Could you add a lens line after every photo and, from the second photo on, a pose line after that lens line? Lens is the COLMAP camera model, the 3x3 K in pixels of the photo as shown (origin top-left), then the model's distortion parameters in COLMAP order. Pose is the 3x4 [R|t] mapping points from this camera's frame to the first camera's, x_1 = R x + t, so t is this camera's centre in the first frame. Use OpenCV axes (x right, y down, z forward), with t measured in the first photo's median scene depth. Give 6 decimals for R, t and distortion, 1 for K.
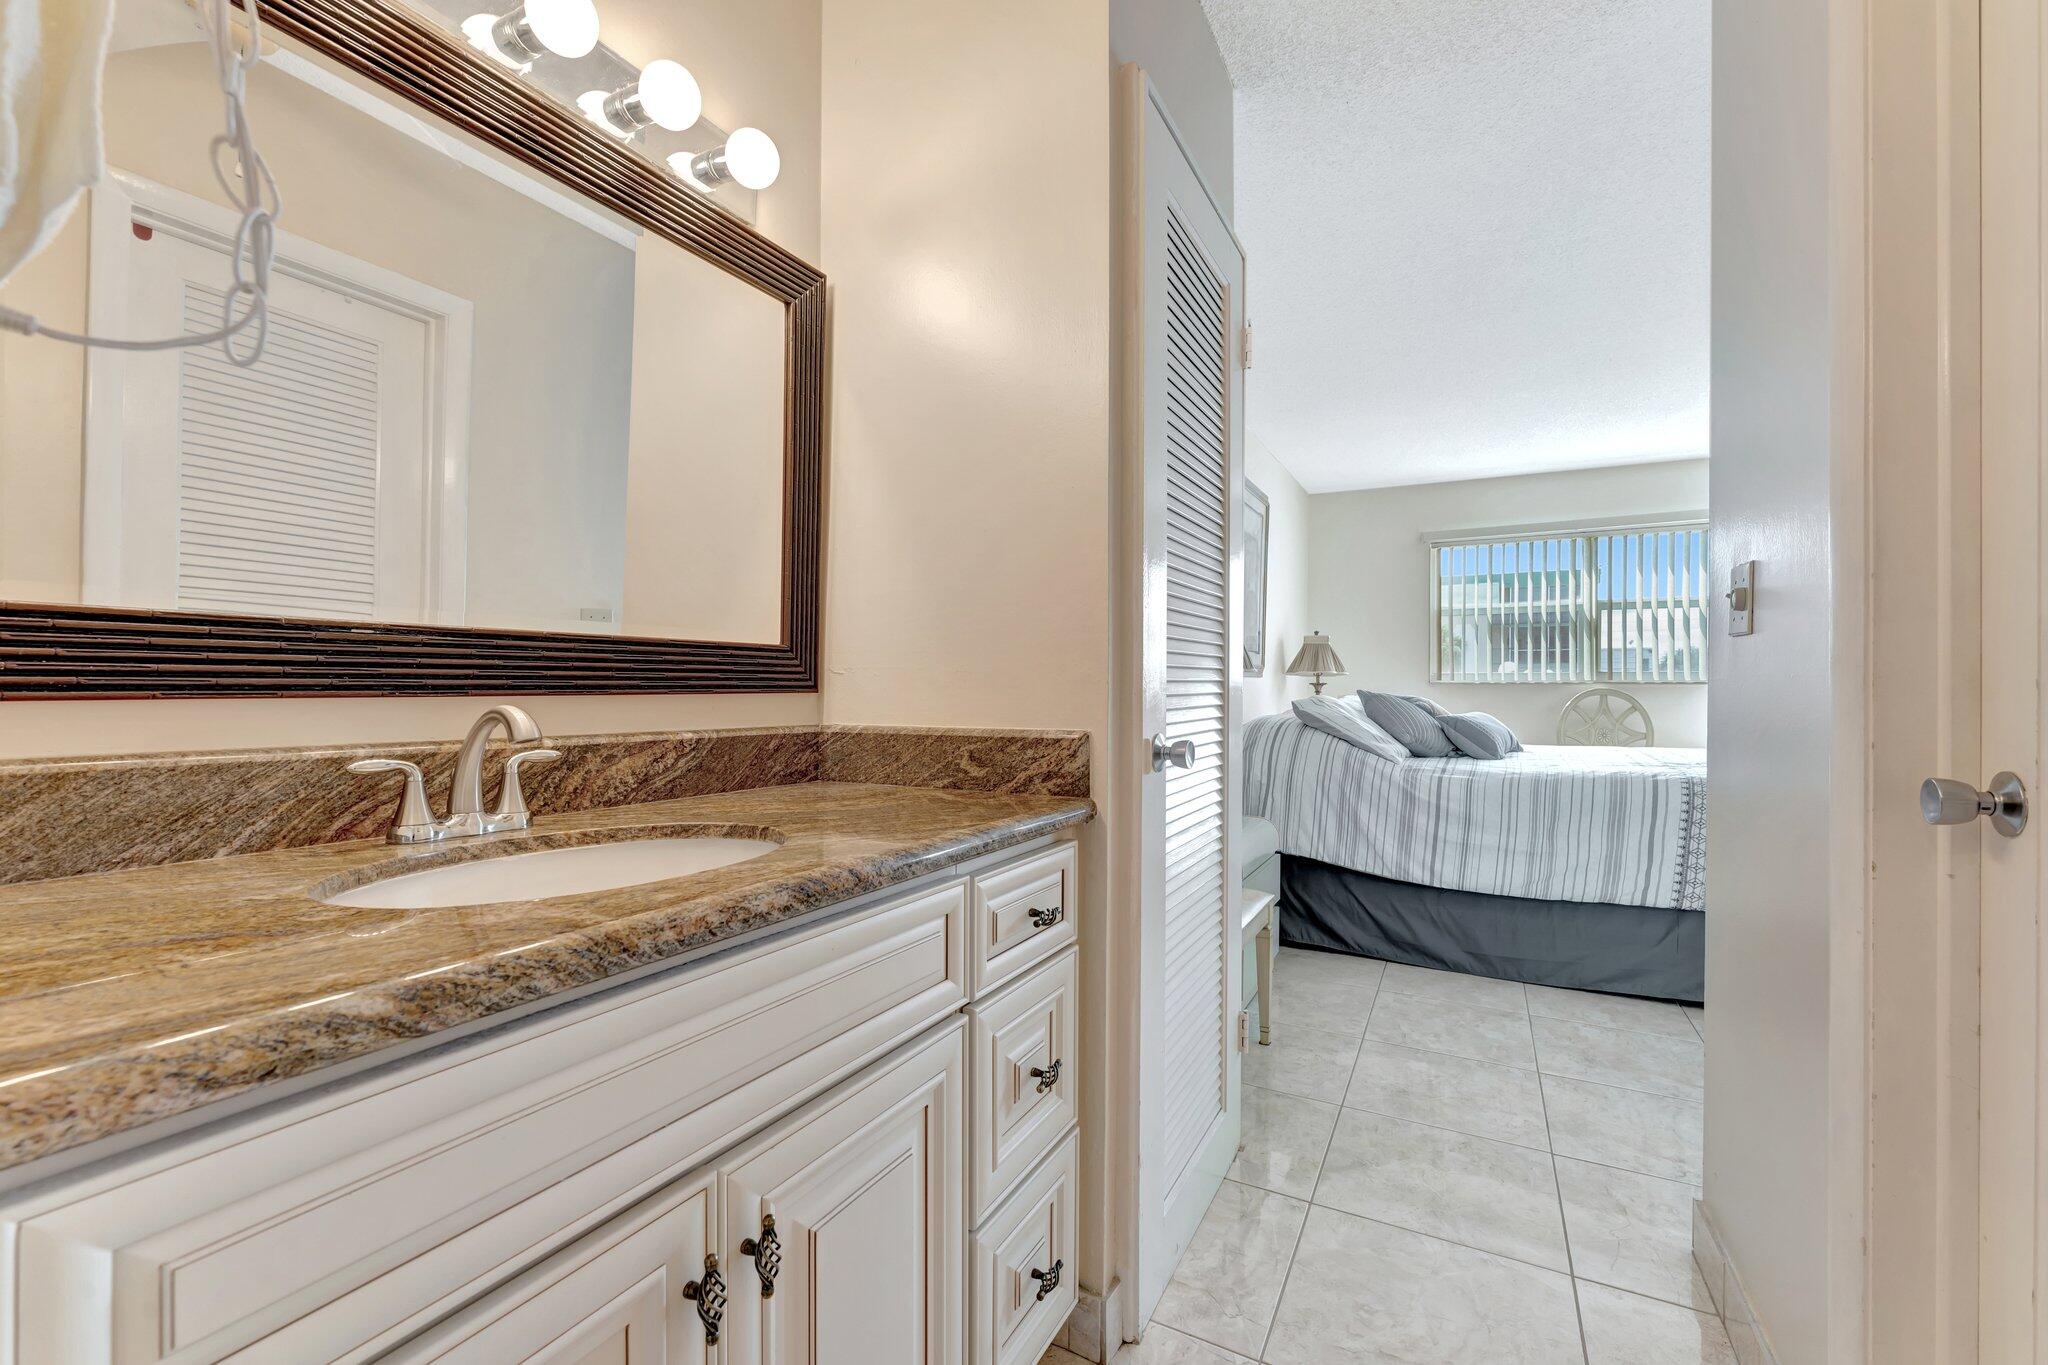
lens RADIAL K [[840.7, 0, 1031.5], [0, 840.7, 684.7], [0, 0, 1]] dist [0.005571, 0.001875]
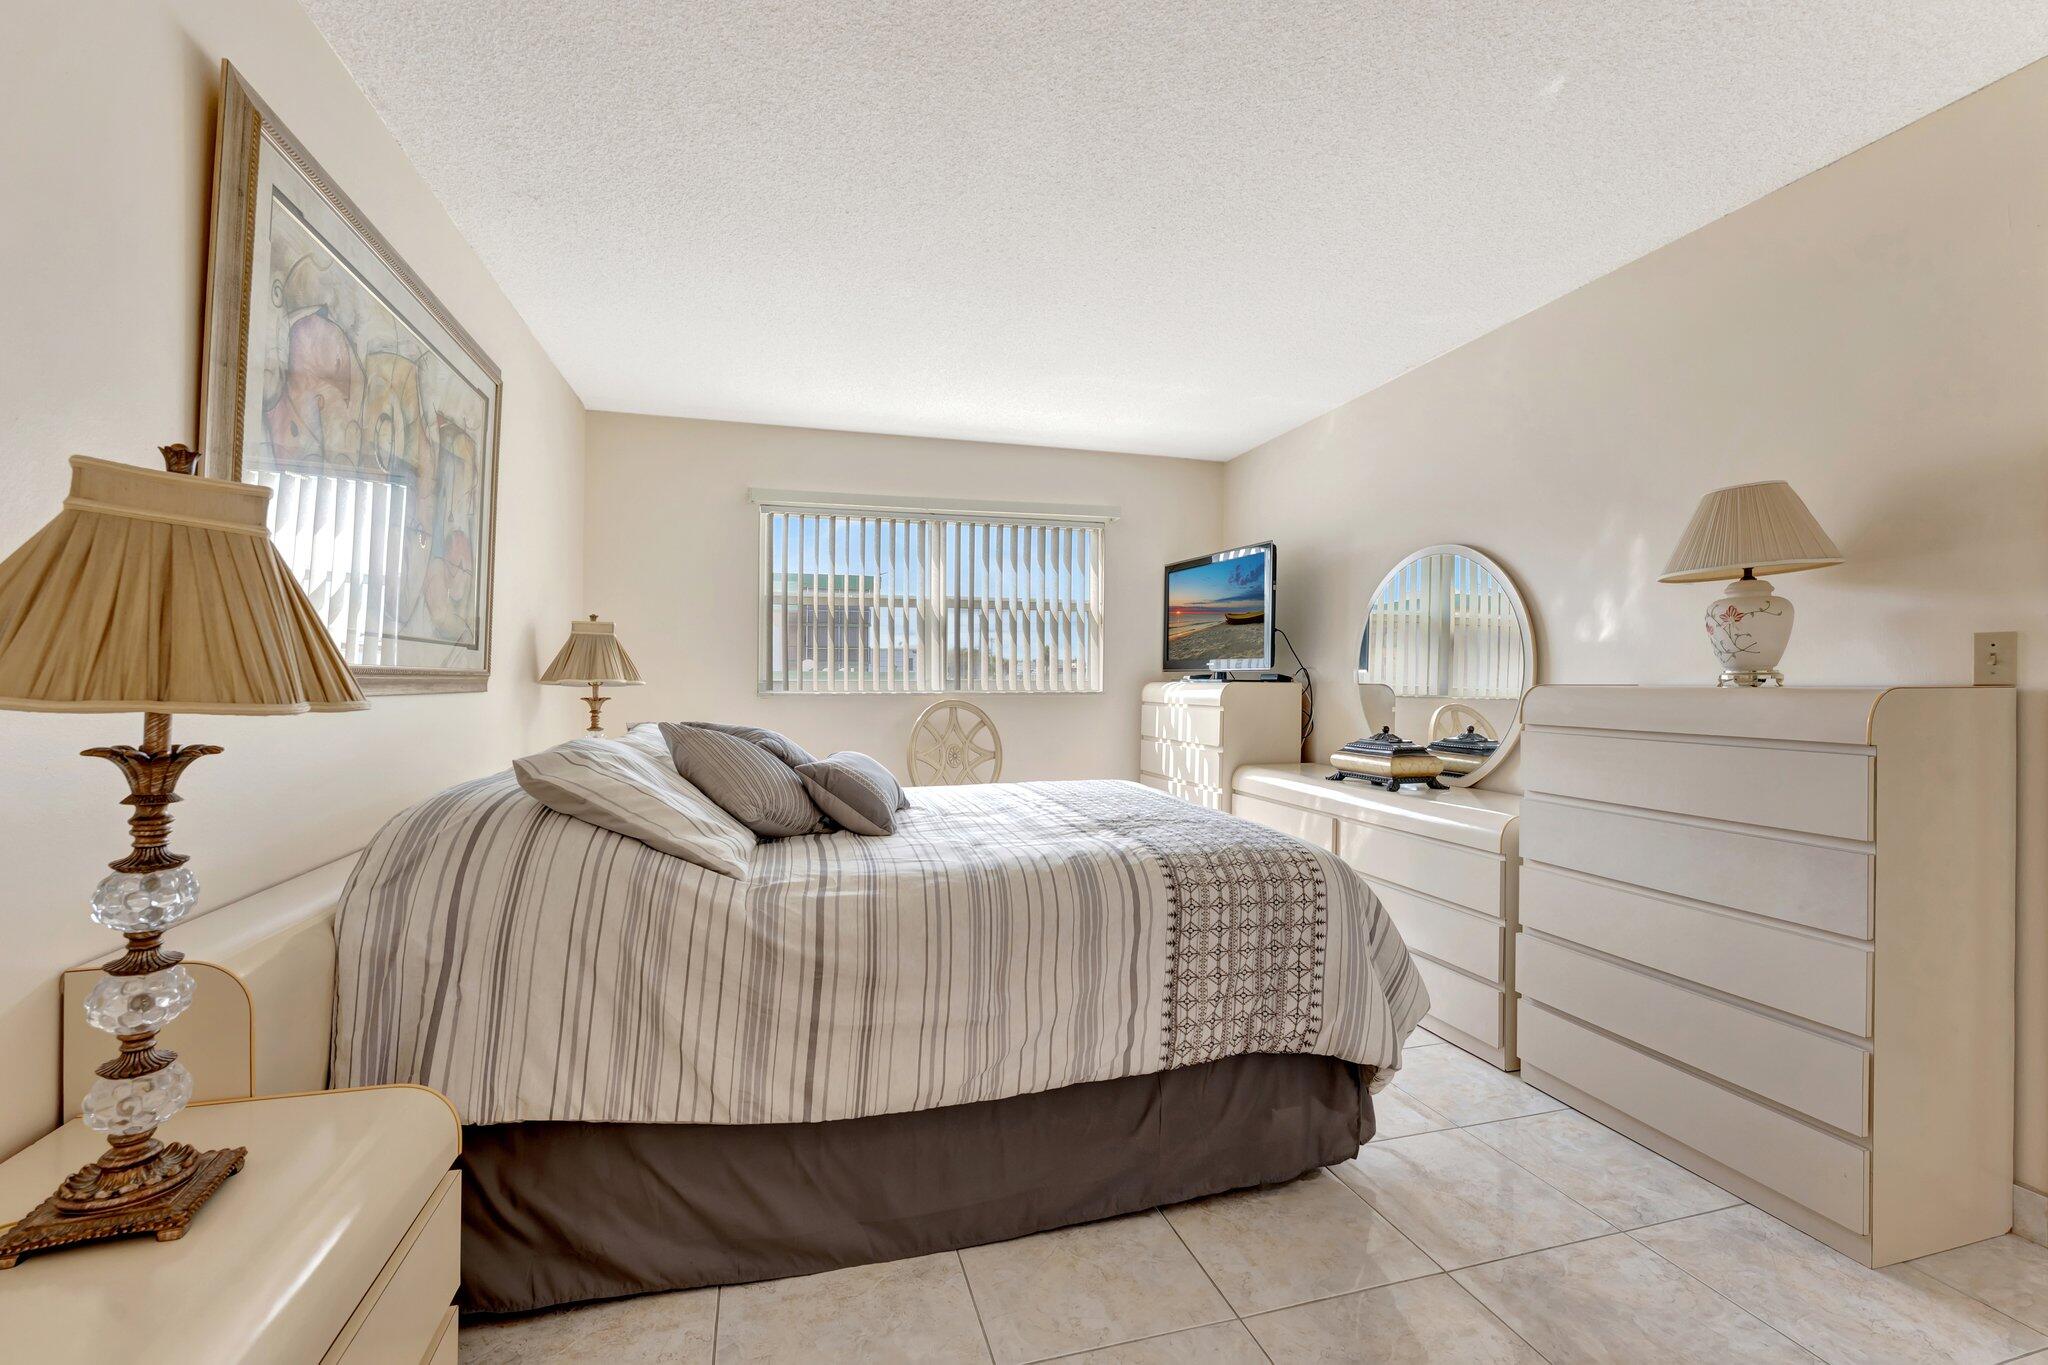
lens RADIAL K [[877.7, 0, 1026.6], [0, 877.7, 679.5], [0, 0, 1]] dist [0.005764, 0.002101]
pose [[0.721293, 0.000454, 0.692630, 0.192589], [-0.000274, 1.000000, -0.000371, -0.024730], [-0.692630, 0.000078, 0.721293, 0.497681]]
